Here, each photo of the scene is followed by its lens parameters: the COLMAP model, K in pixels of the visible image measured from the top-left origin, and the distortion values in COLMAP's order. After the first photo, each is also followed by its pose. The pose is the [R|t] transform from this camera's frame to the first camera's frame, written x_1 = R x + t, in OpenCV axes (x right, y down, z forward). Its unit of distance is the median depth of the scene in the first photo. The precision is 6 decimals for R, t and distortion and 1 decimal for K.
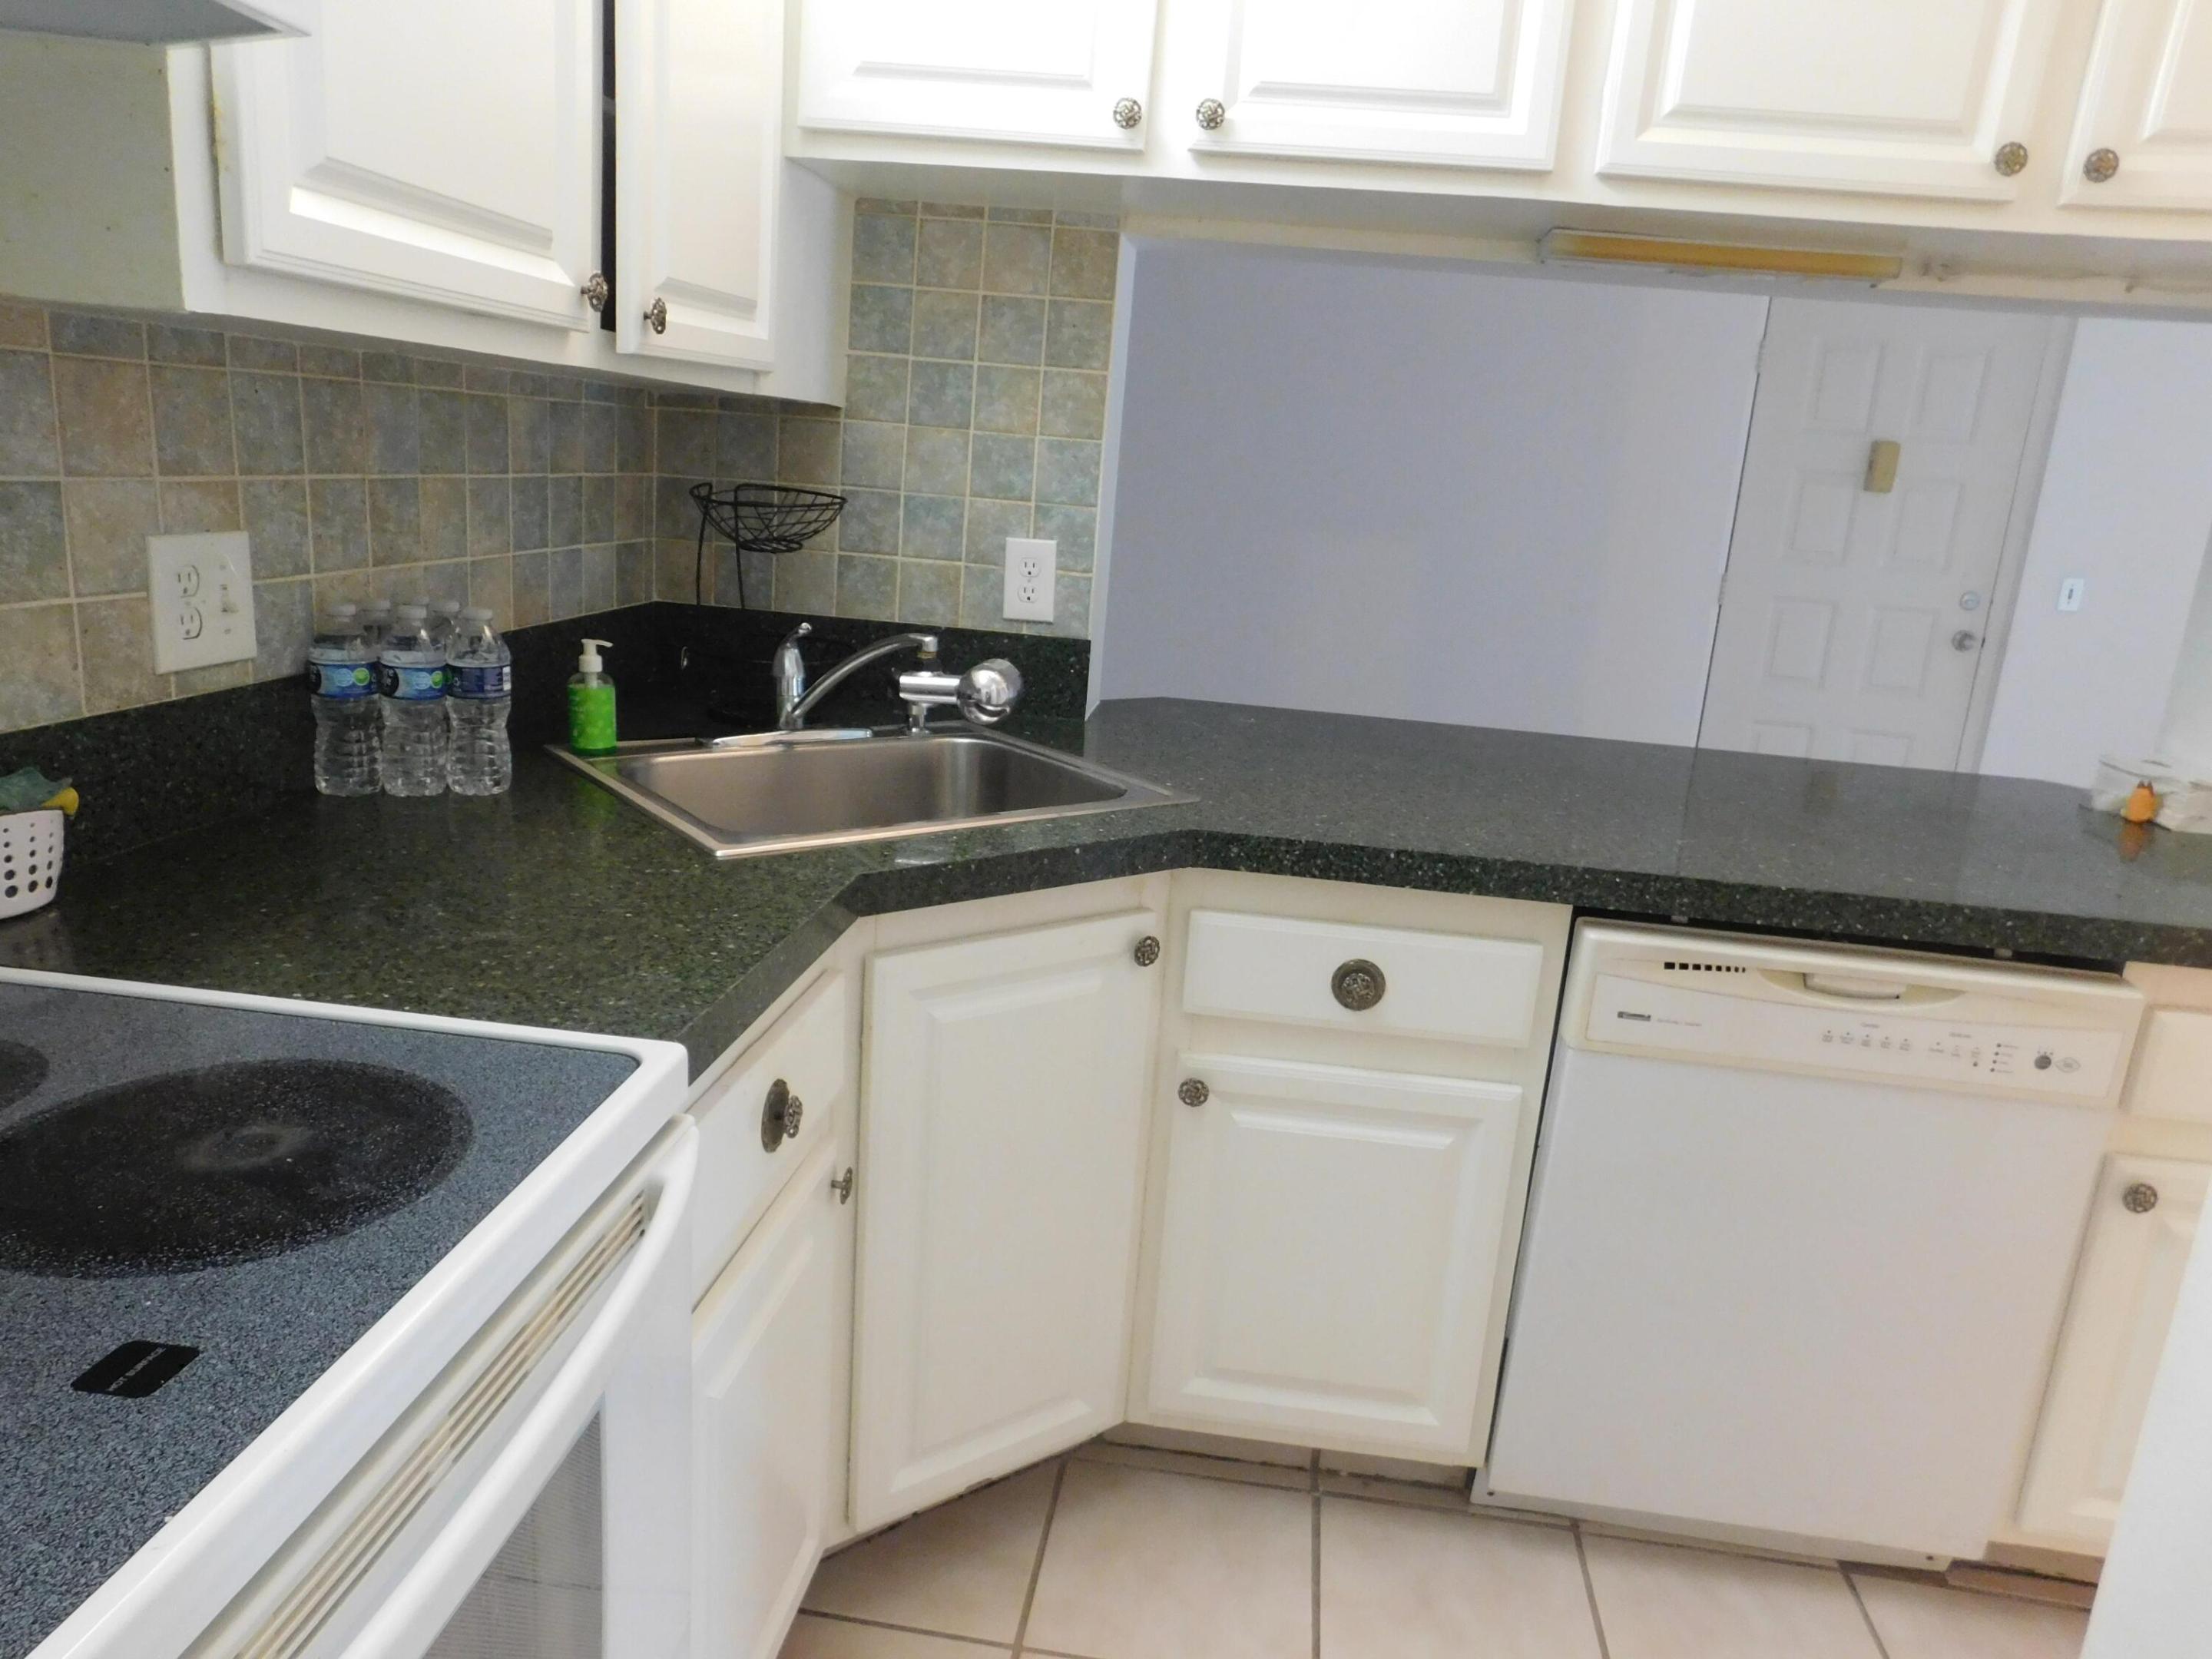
lens RADIAL K [[1472.6, 0, 1110.5], [0, 1472.6, 834.4], [0, 0, 1]] dist [-0.052603, 0.009321]
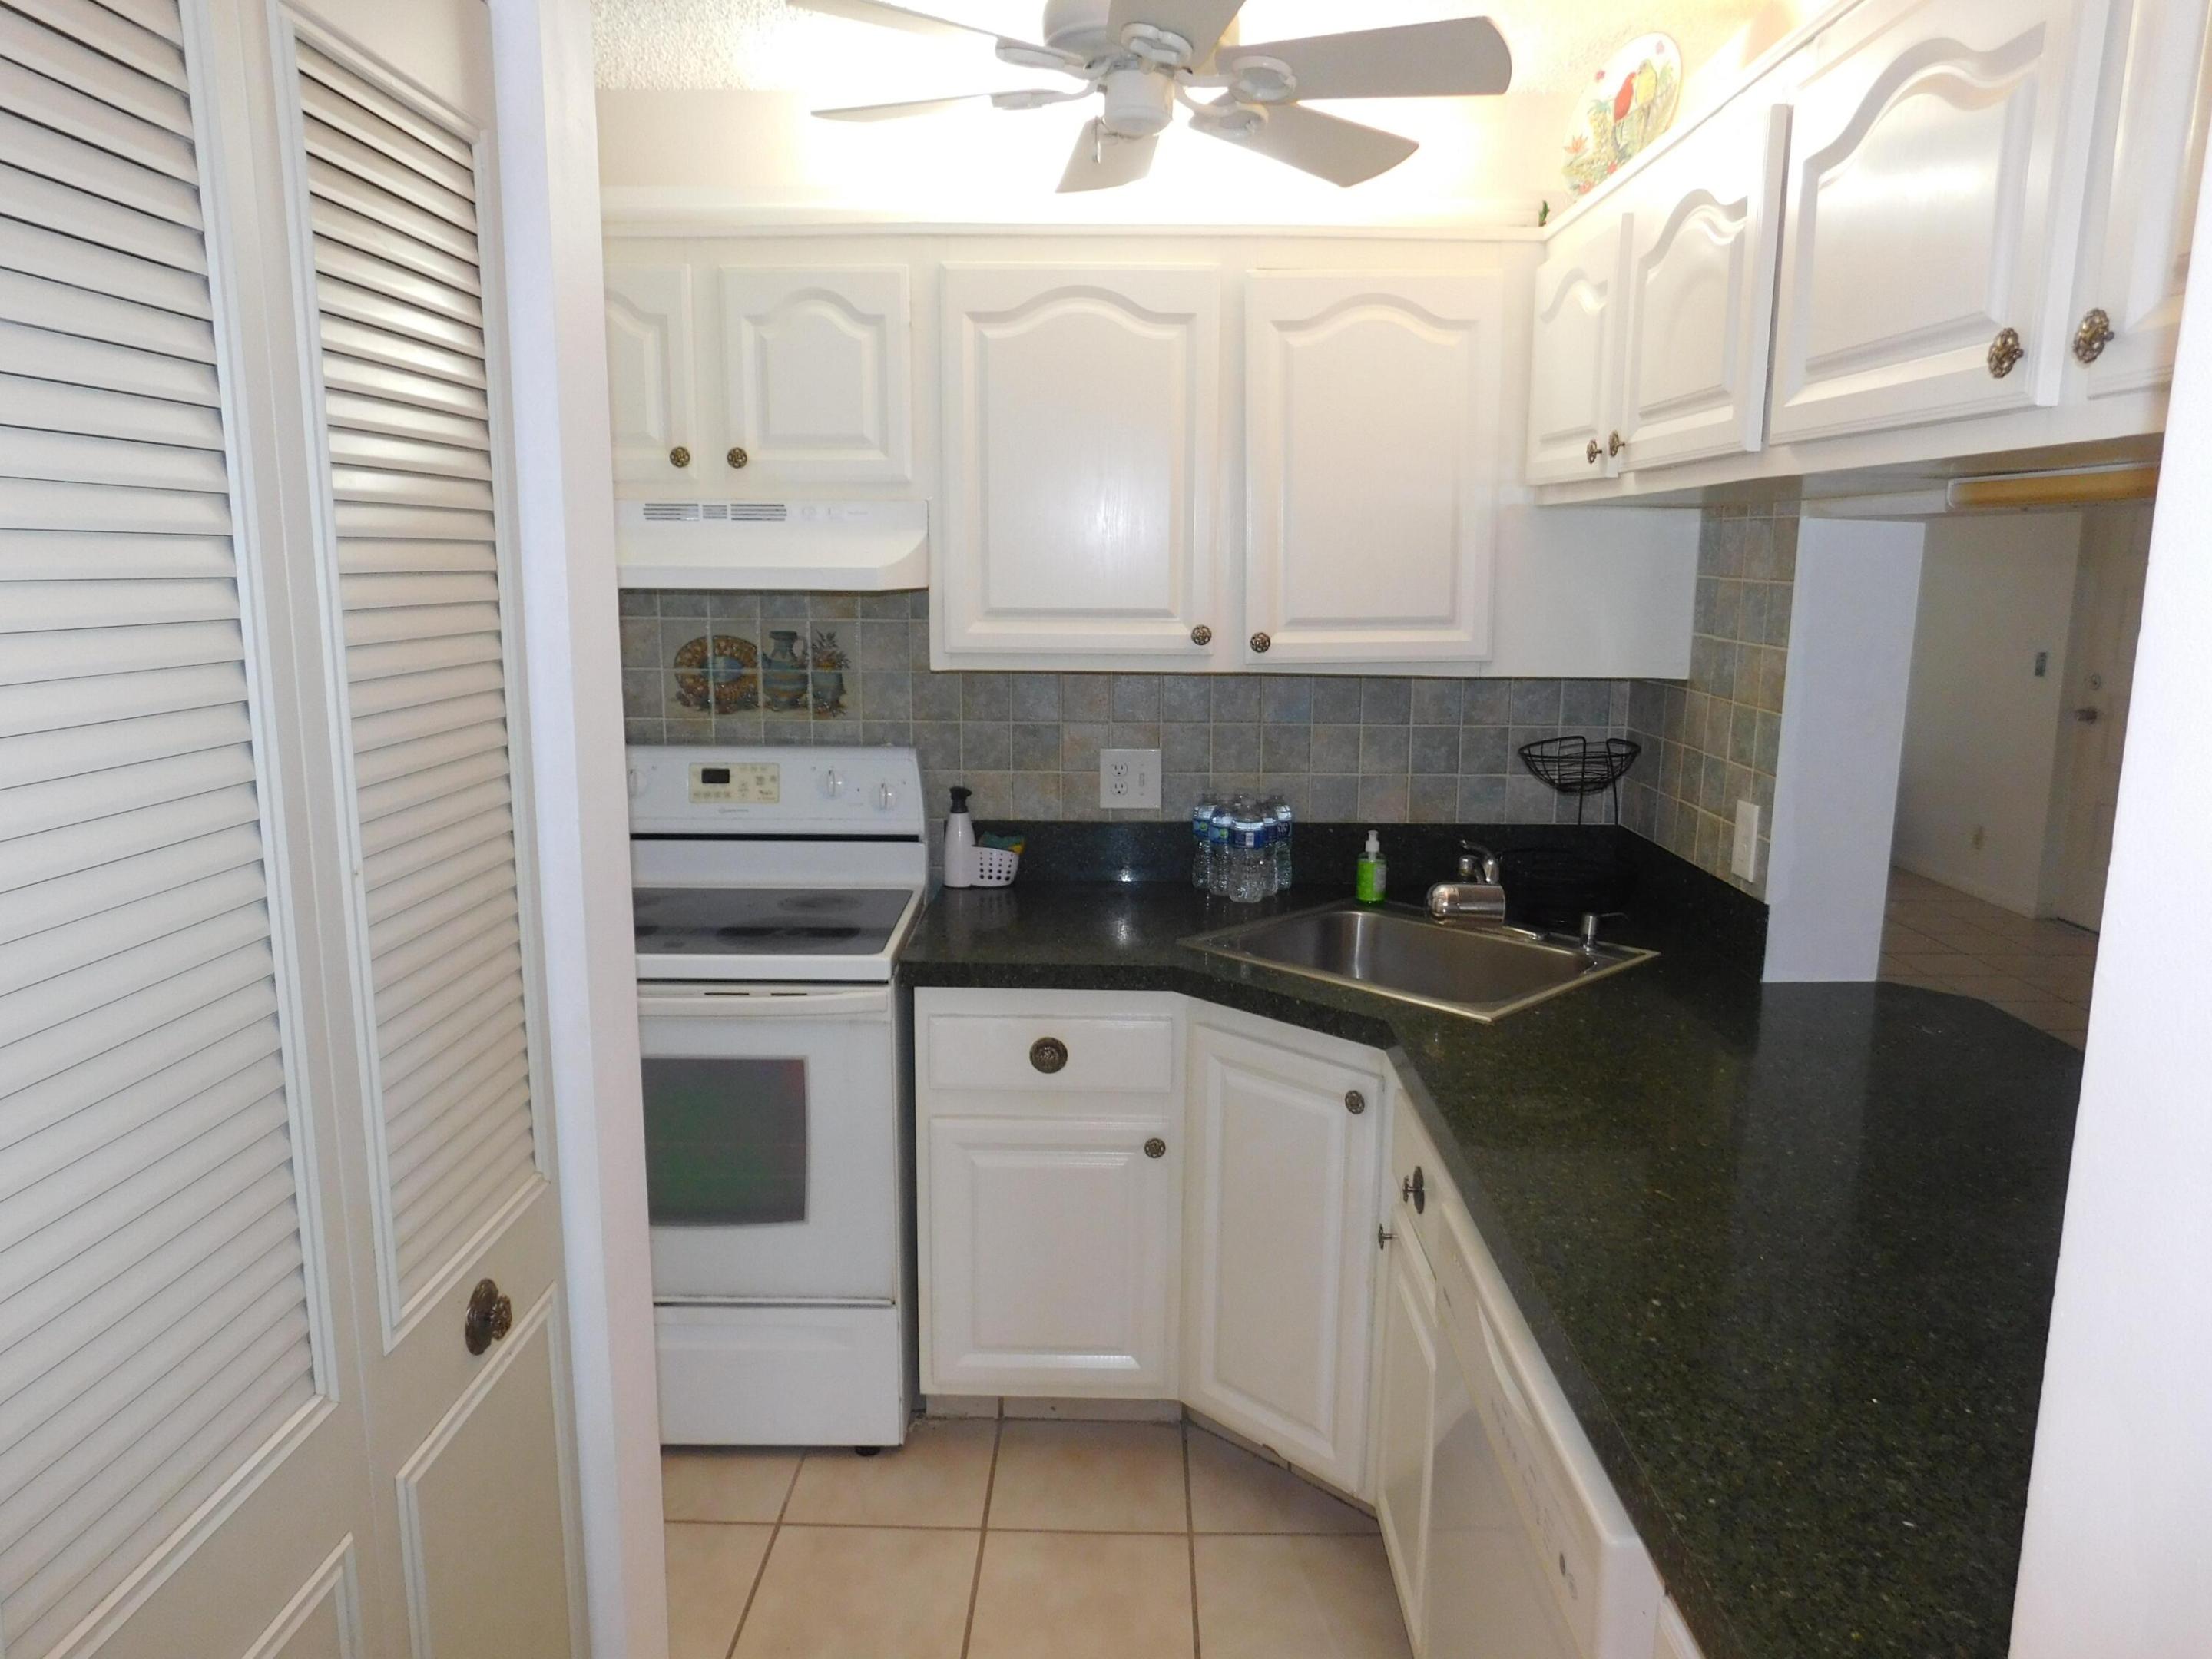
lens RADIAL K [[1472.6, 0, 1108.5], [0, 1472.6, 837.9], [0, 0, 1]] dist [-0.052603, 0.009321]
pose [[0.110004, 0.109719, -0.987857, 1.450396], [-0.244216, 0.966404, 0.080141, -0.227808], [0.963461, 0.232434, 0.133103, 0.645799]]
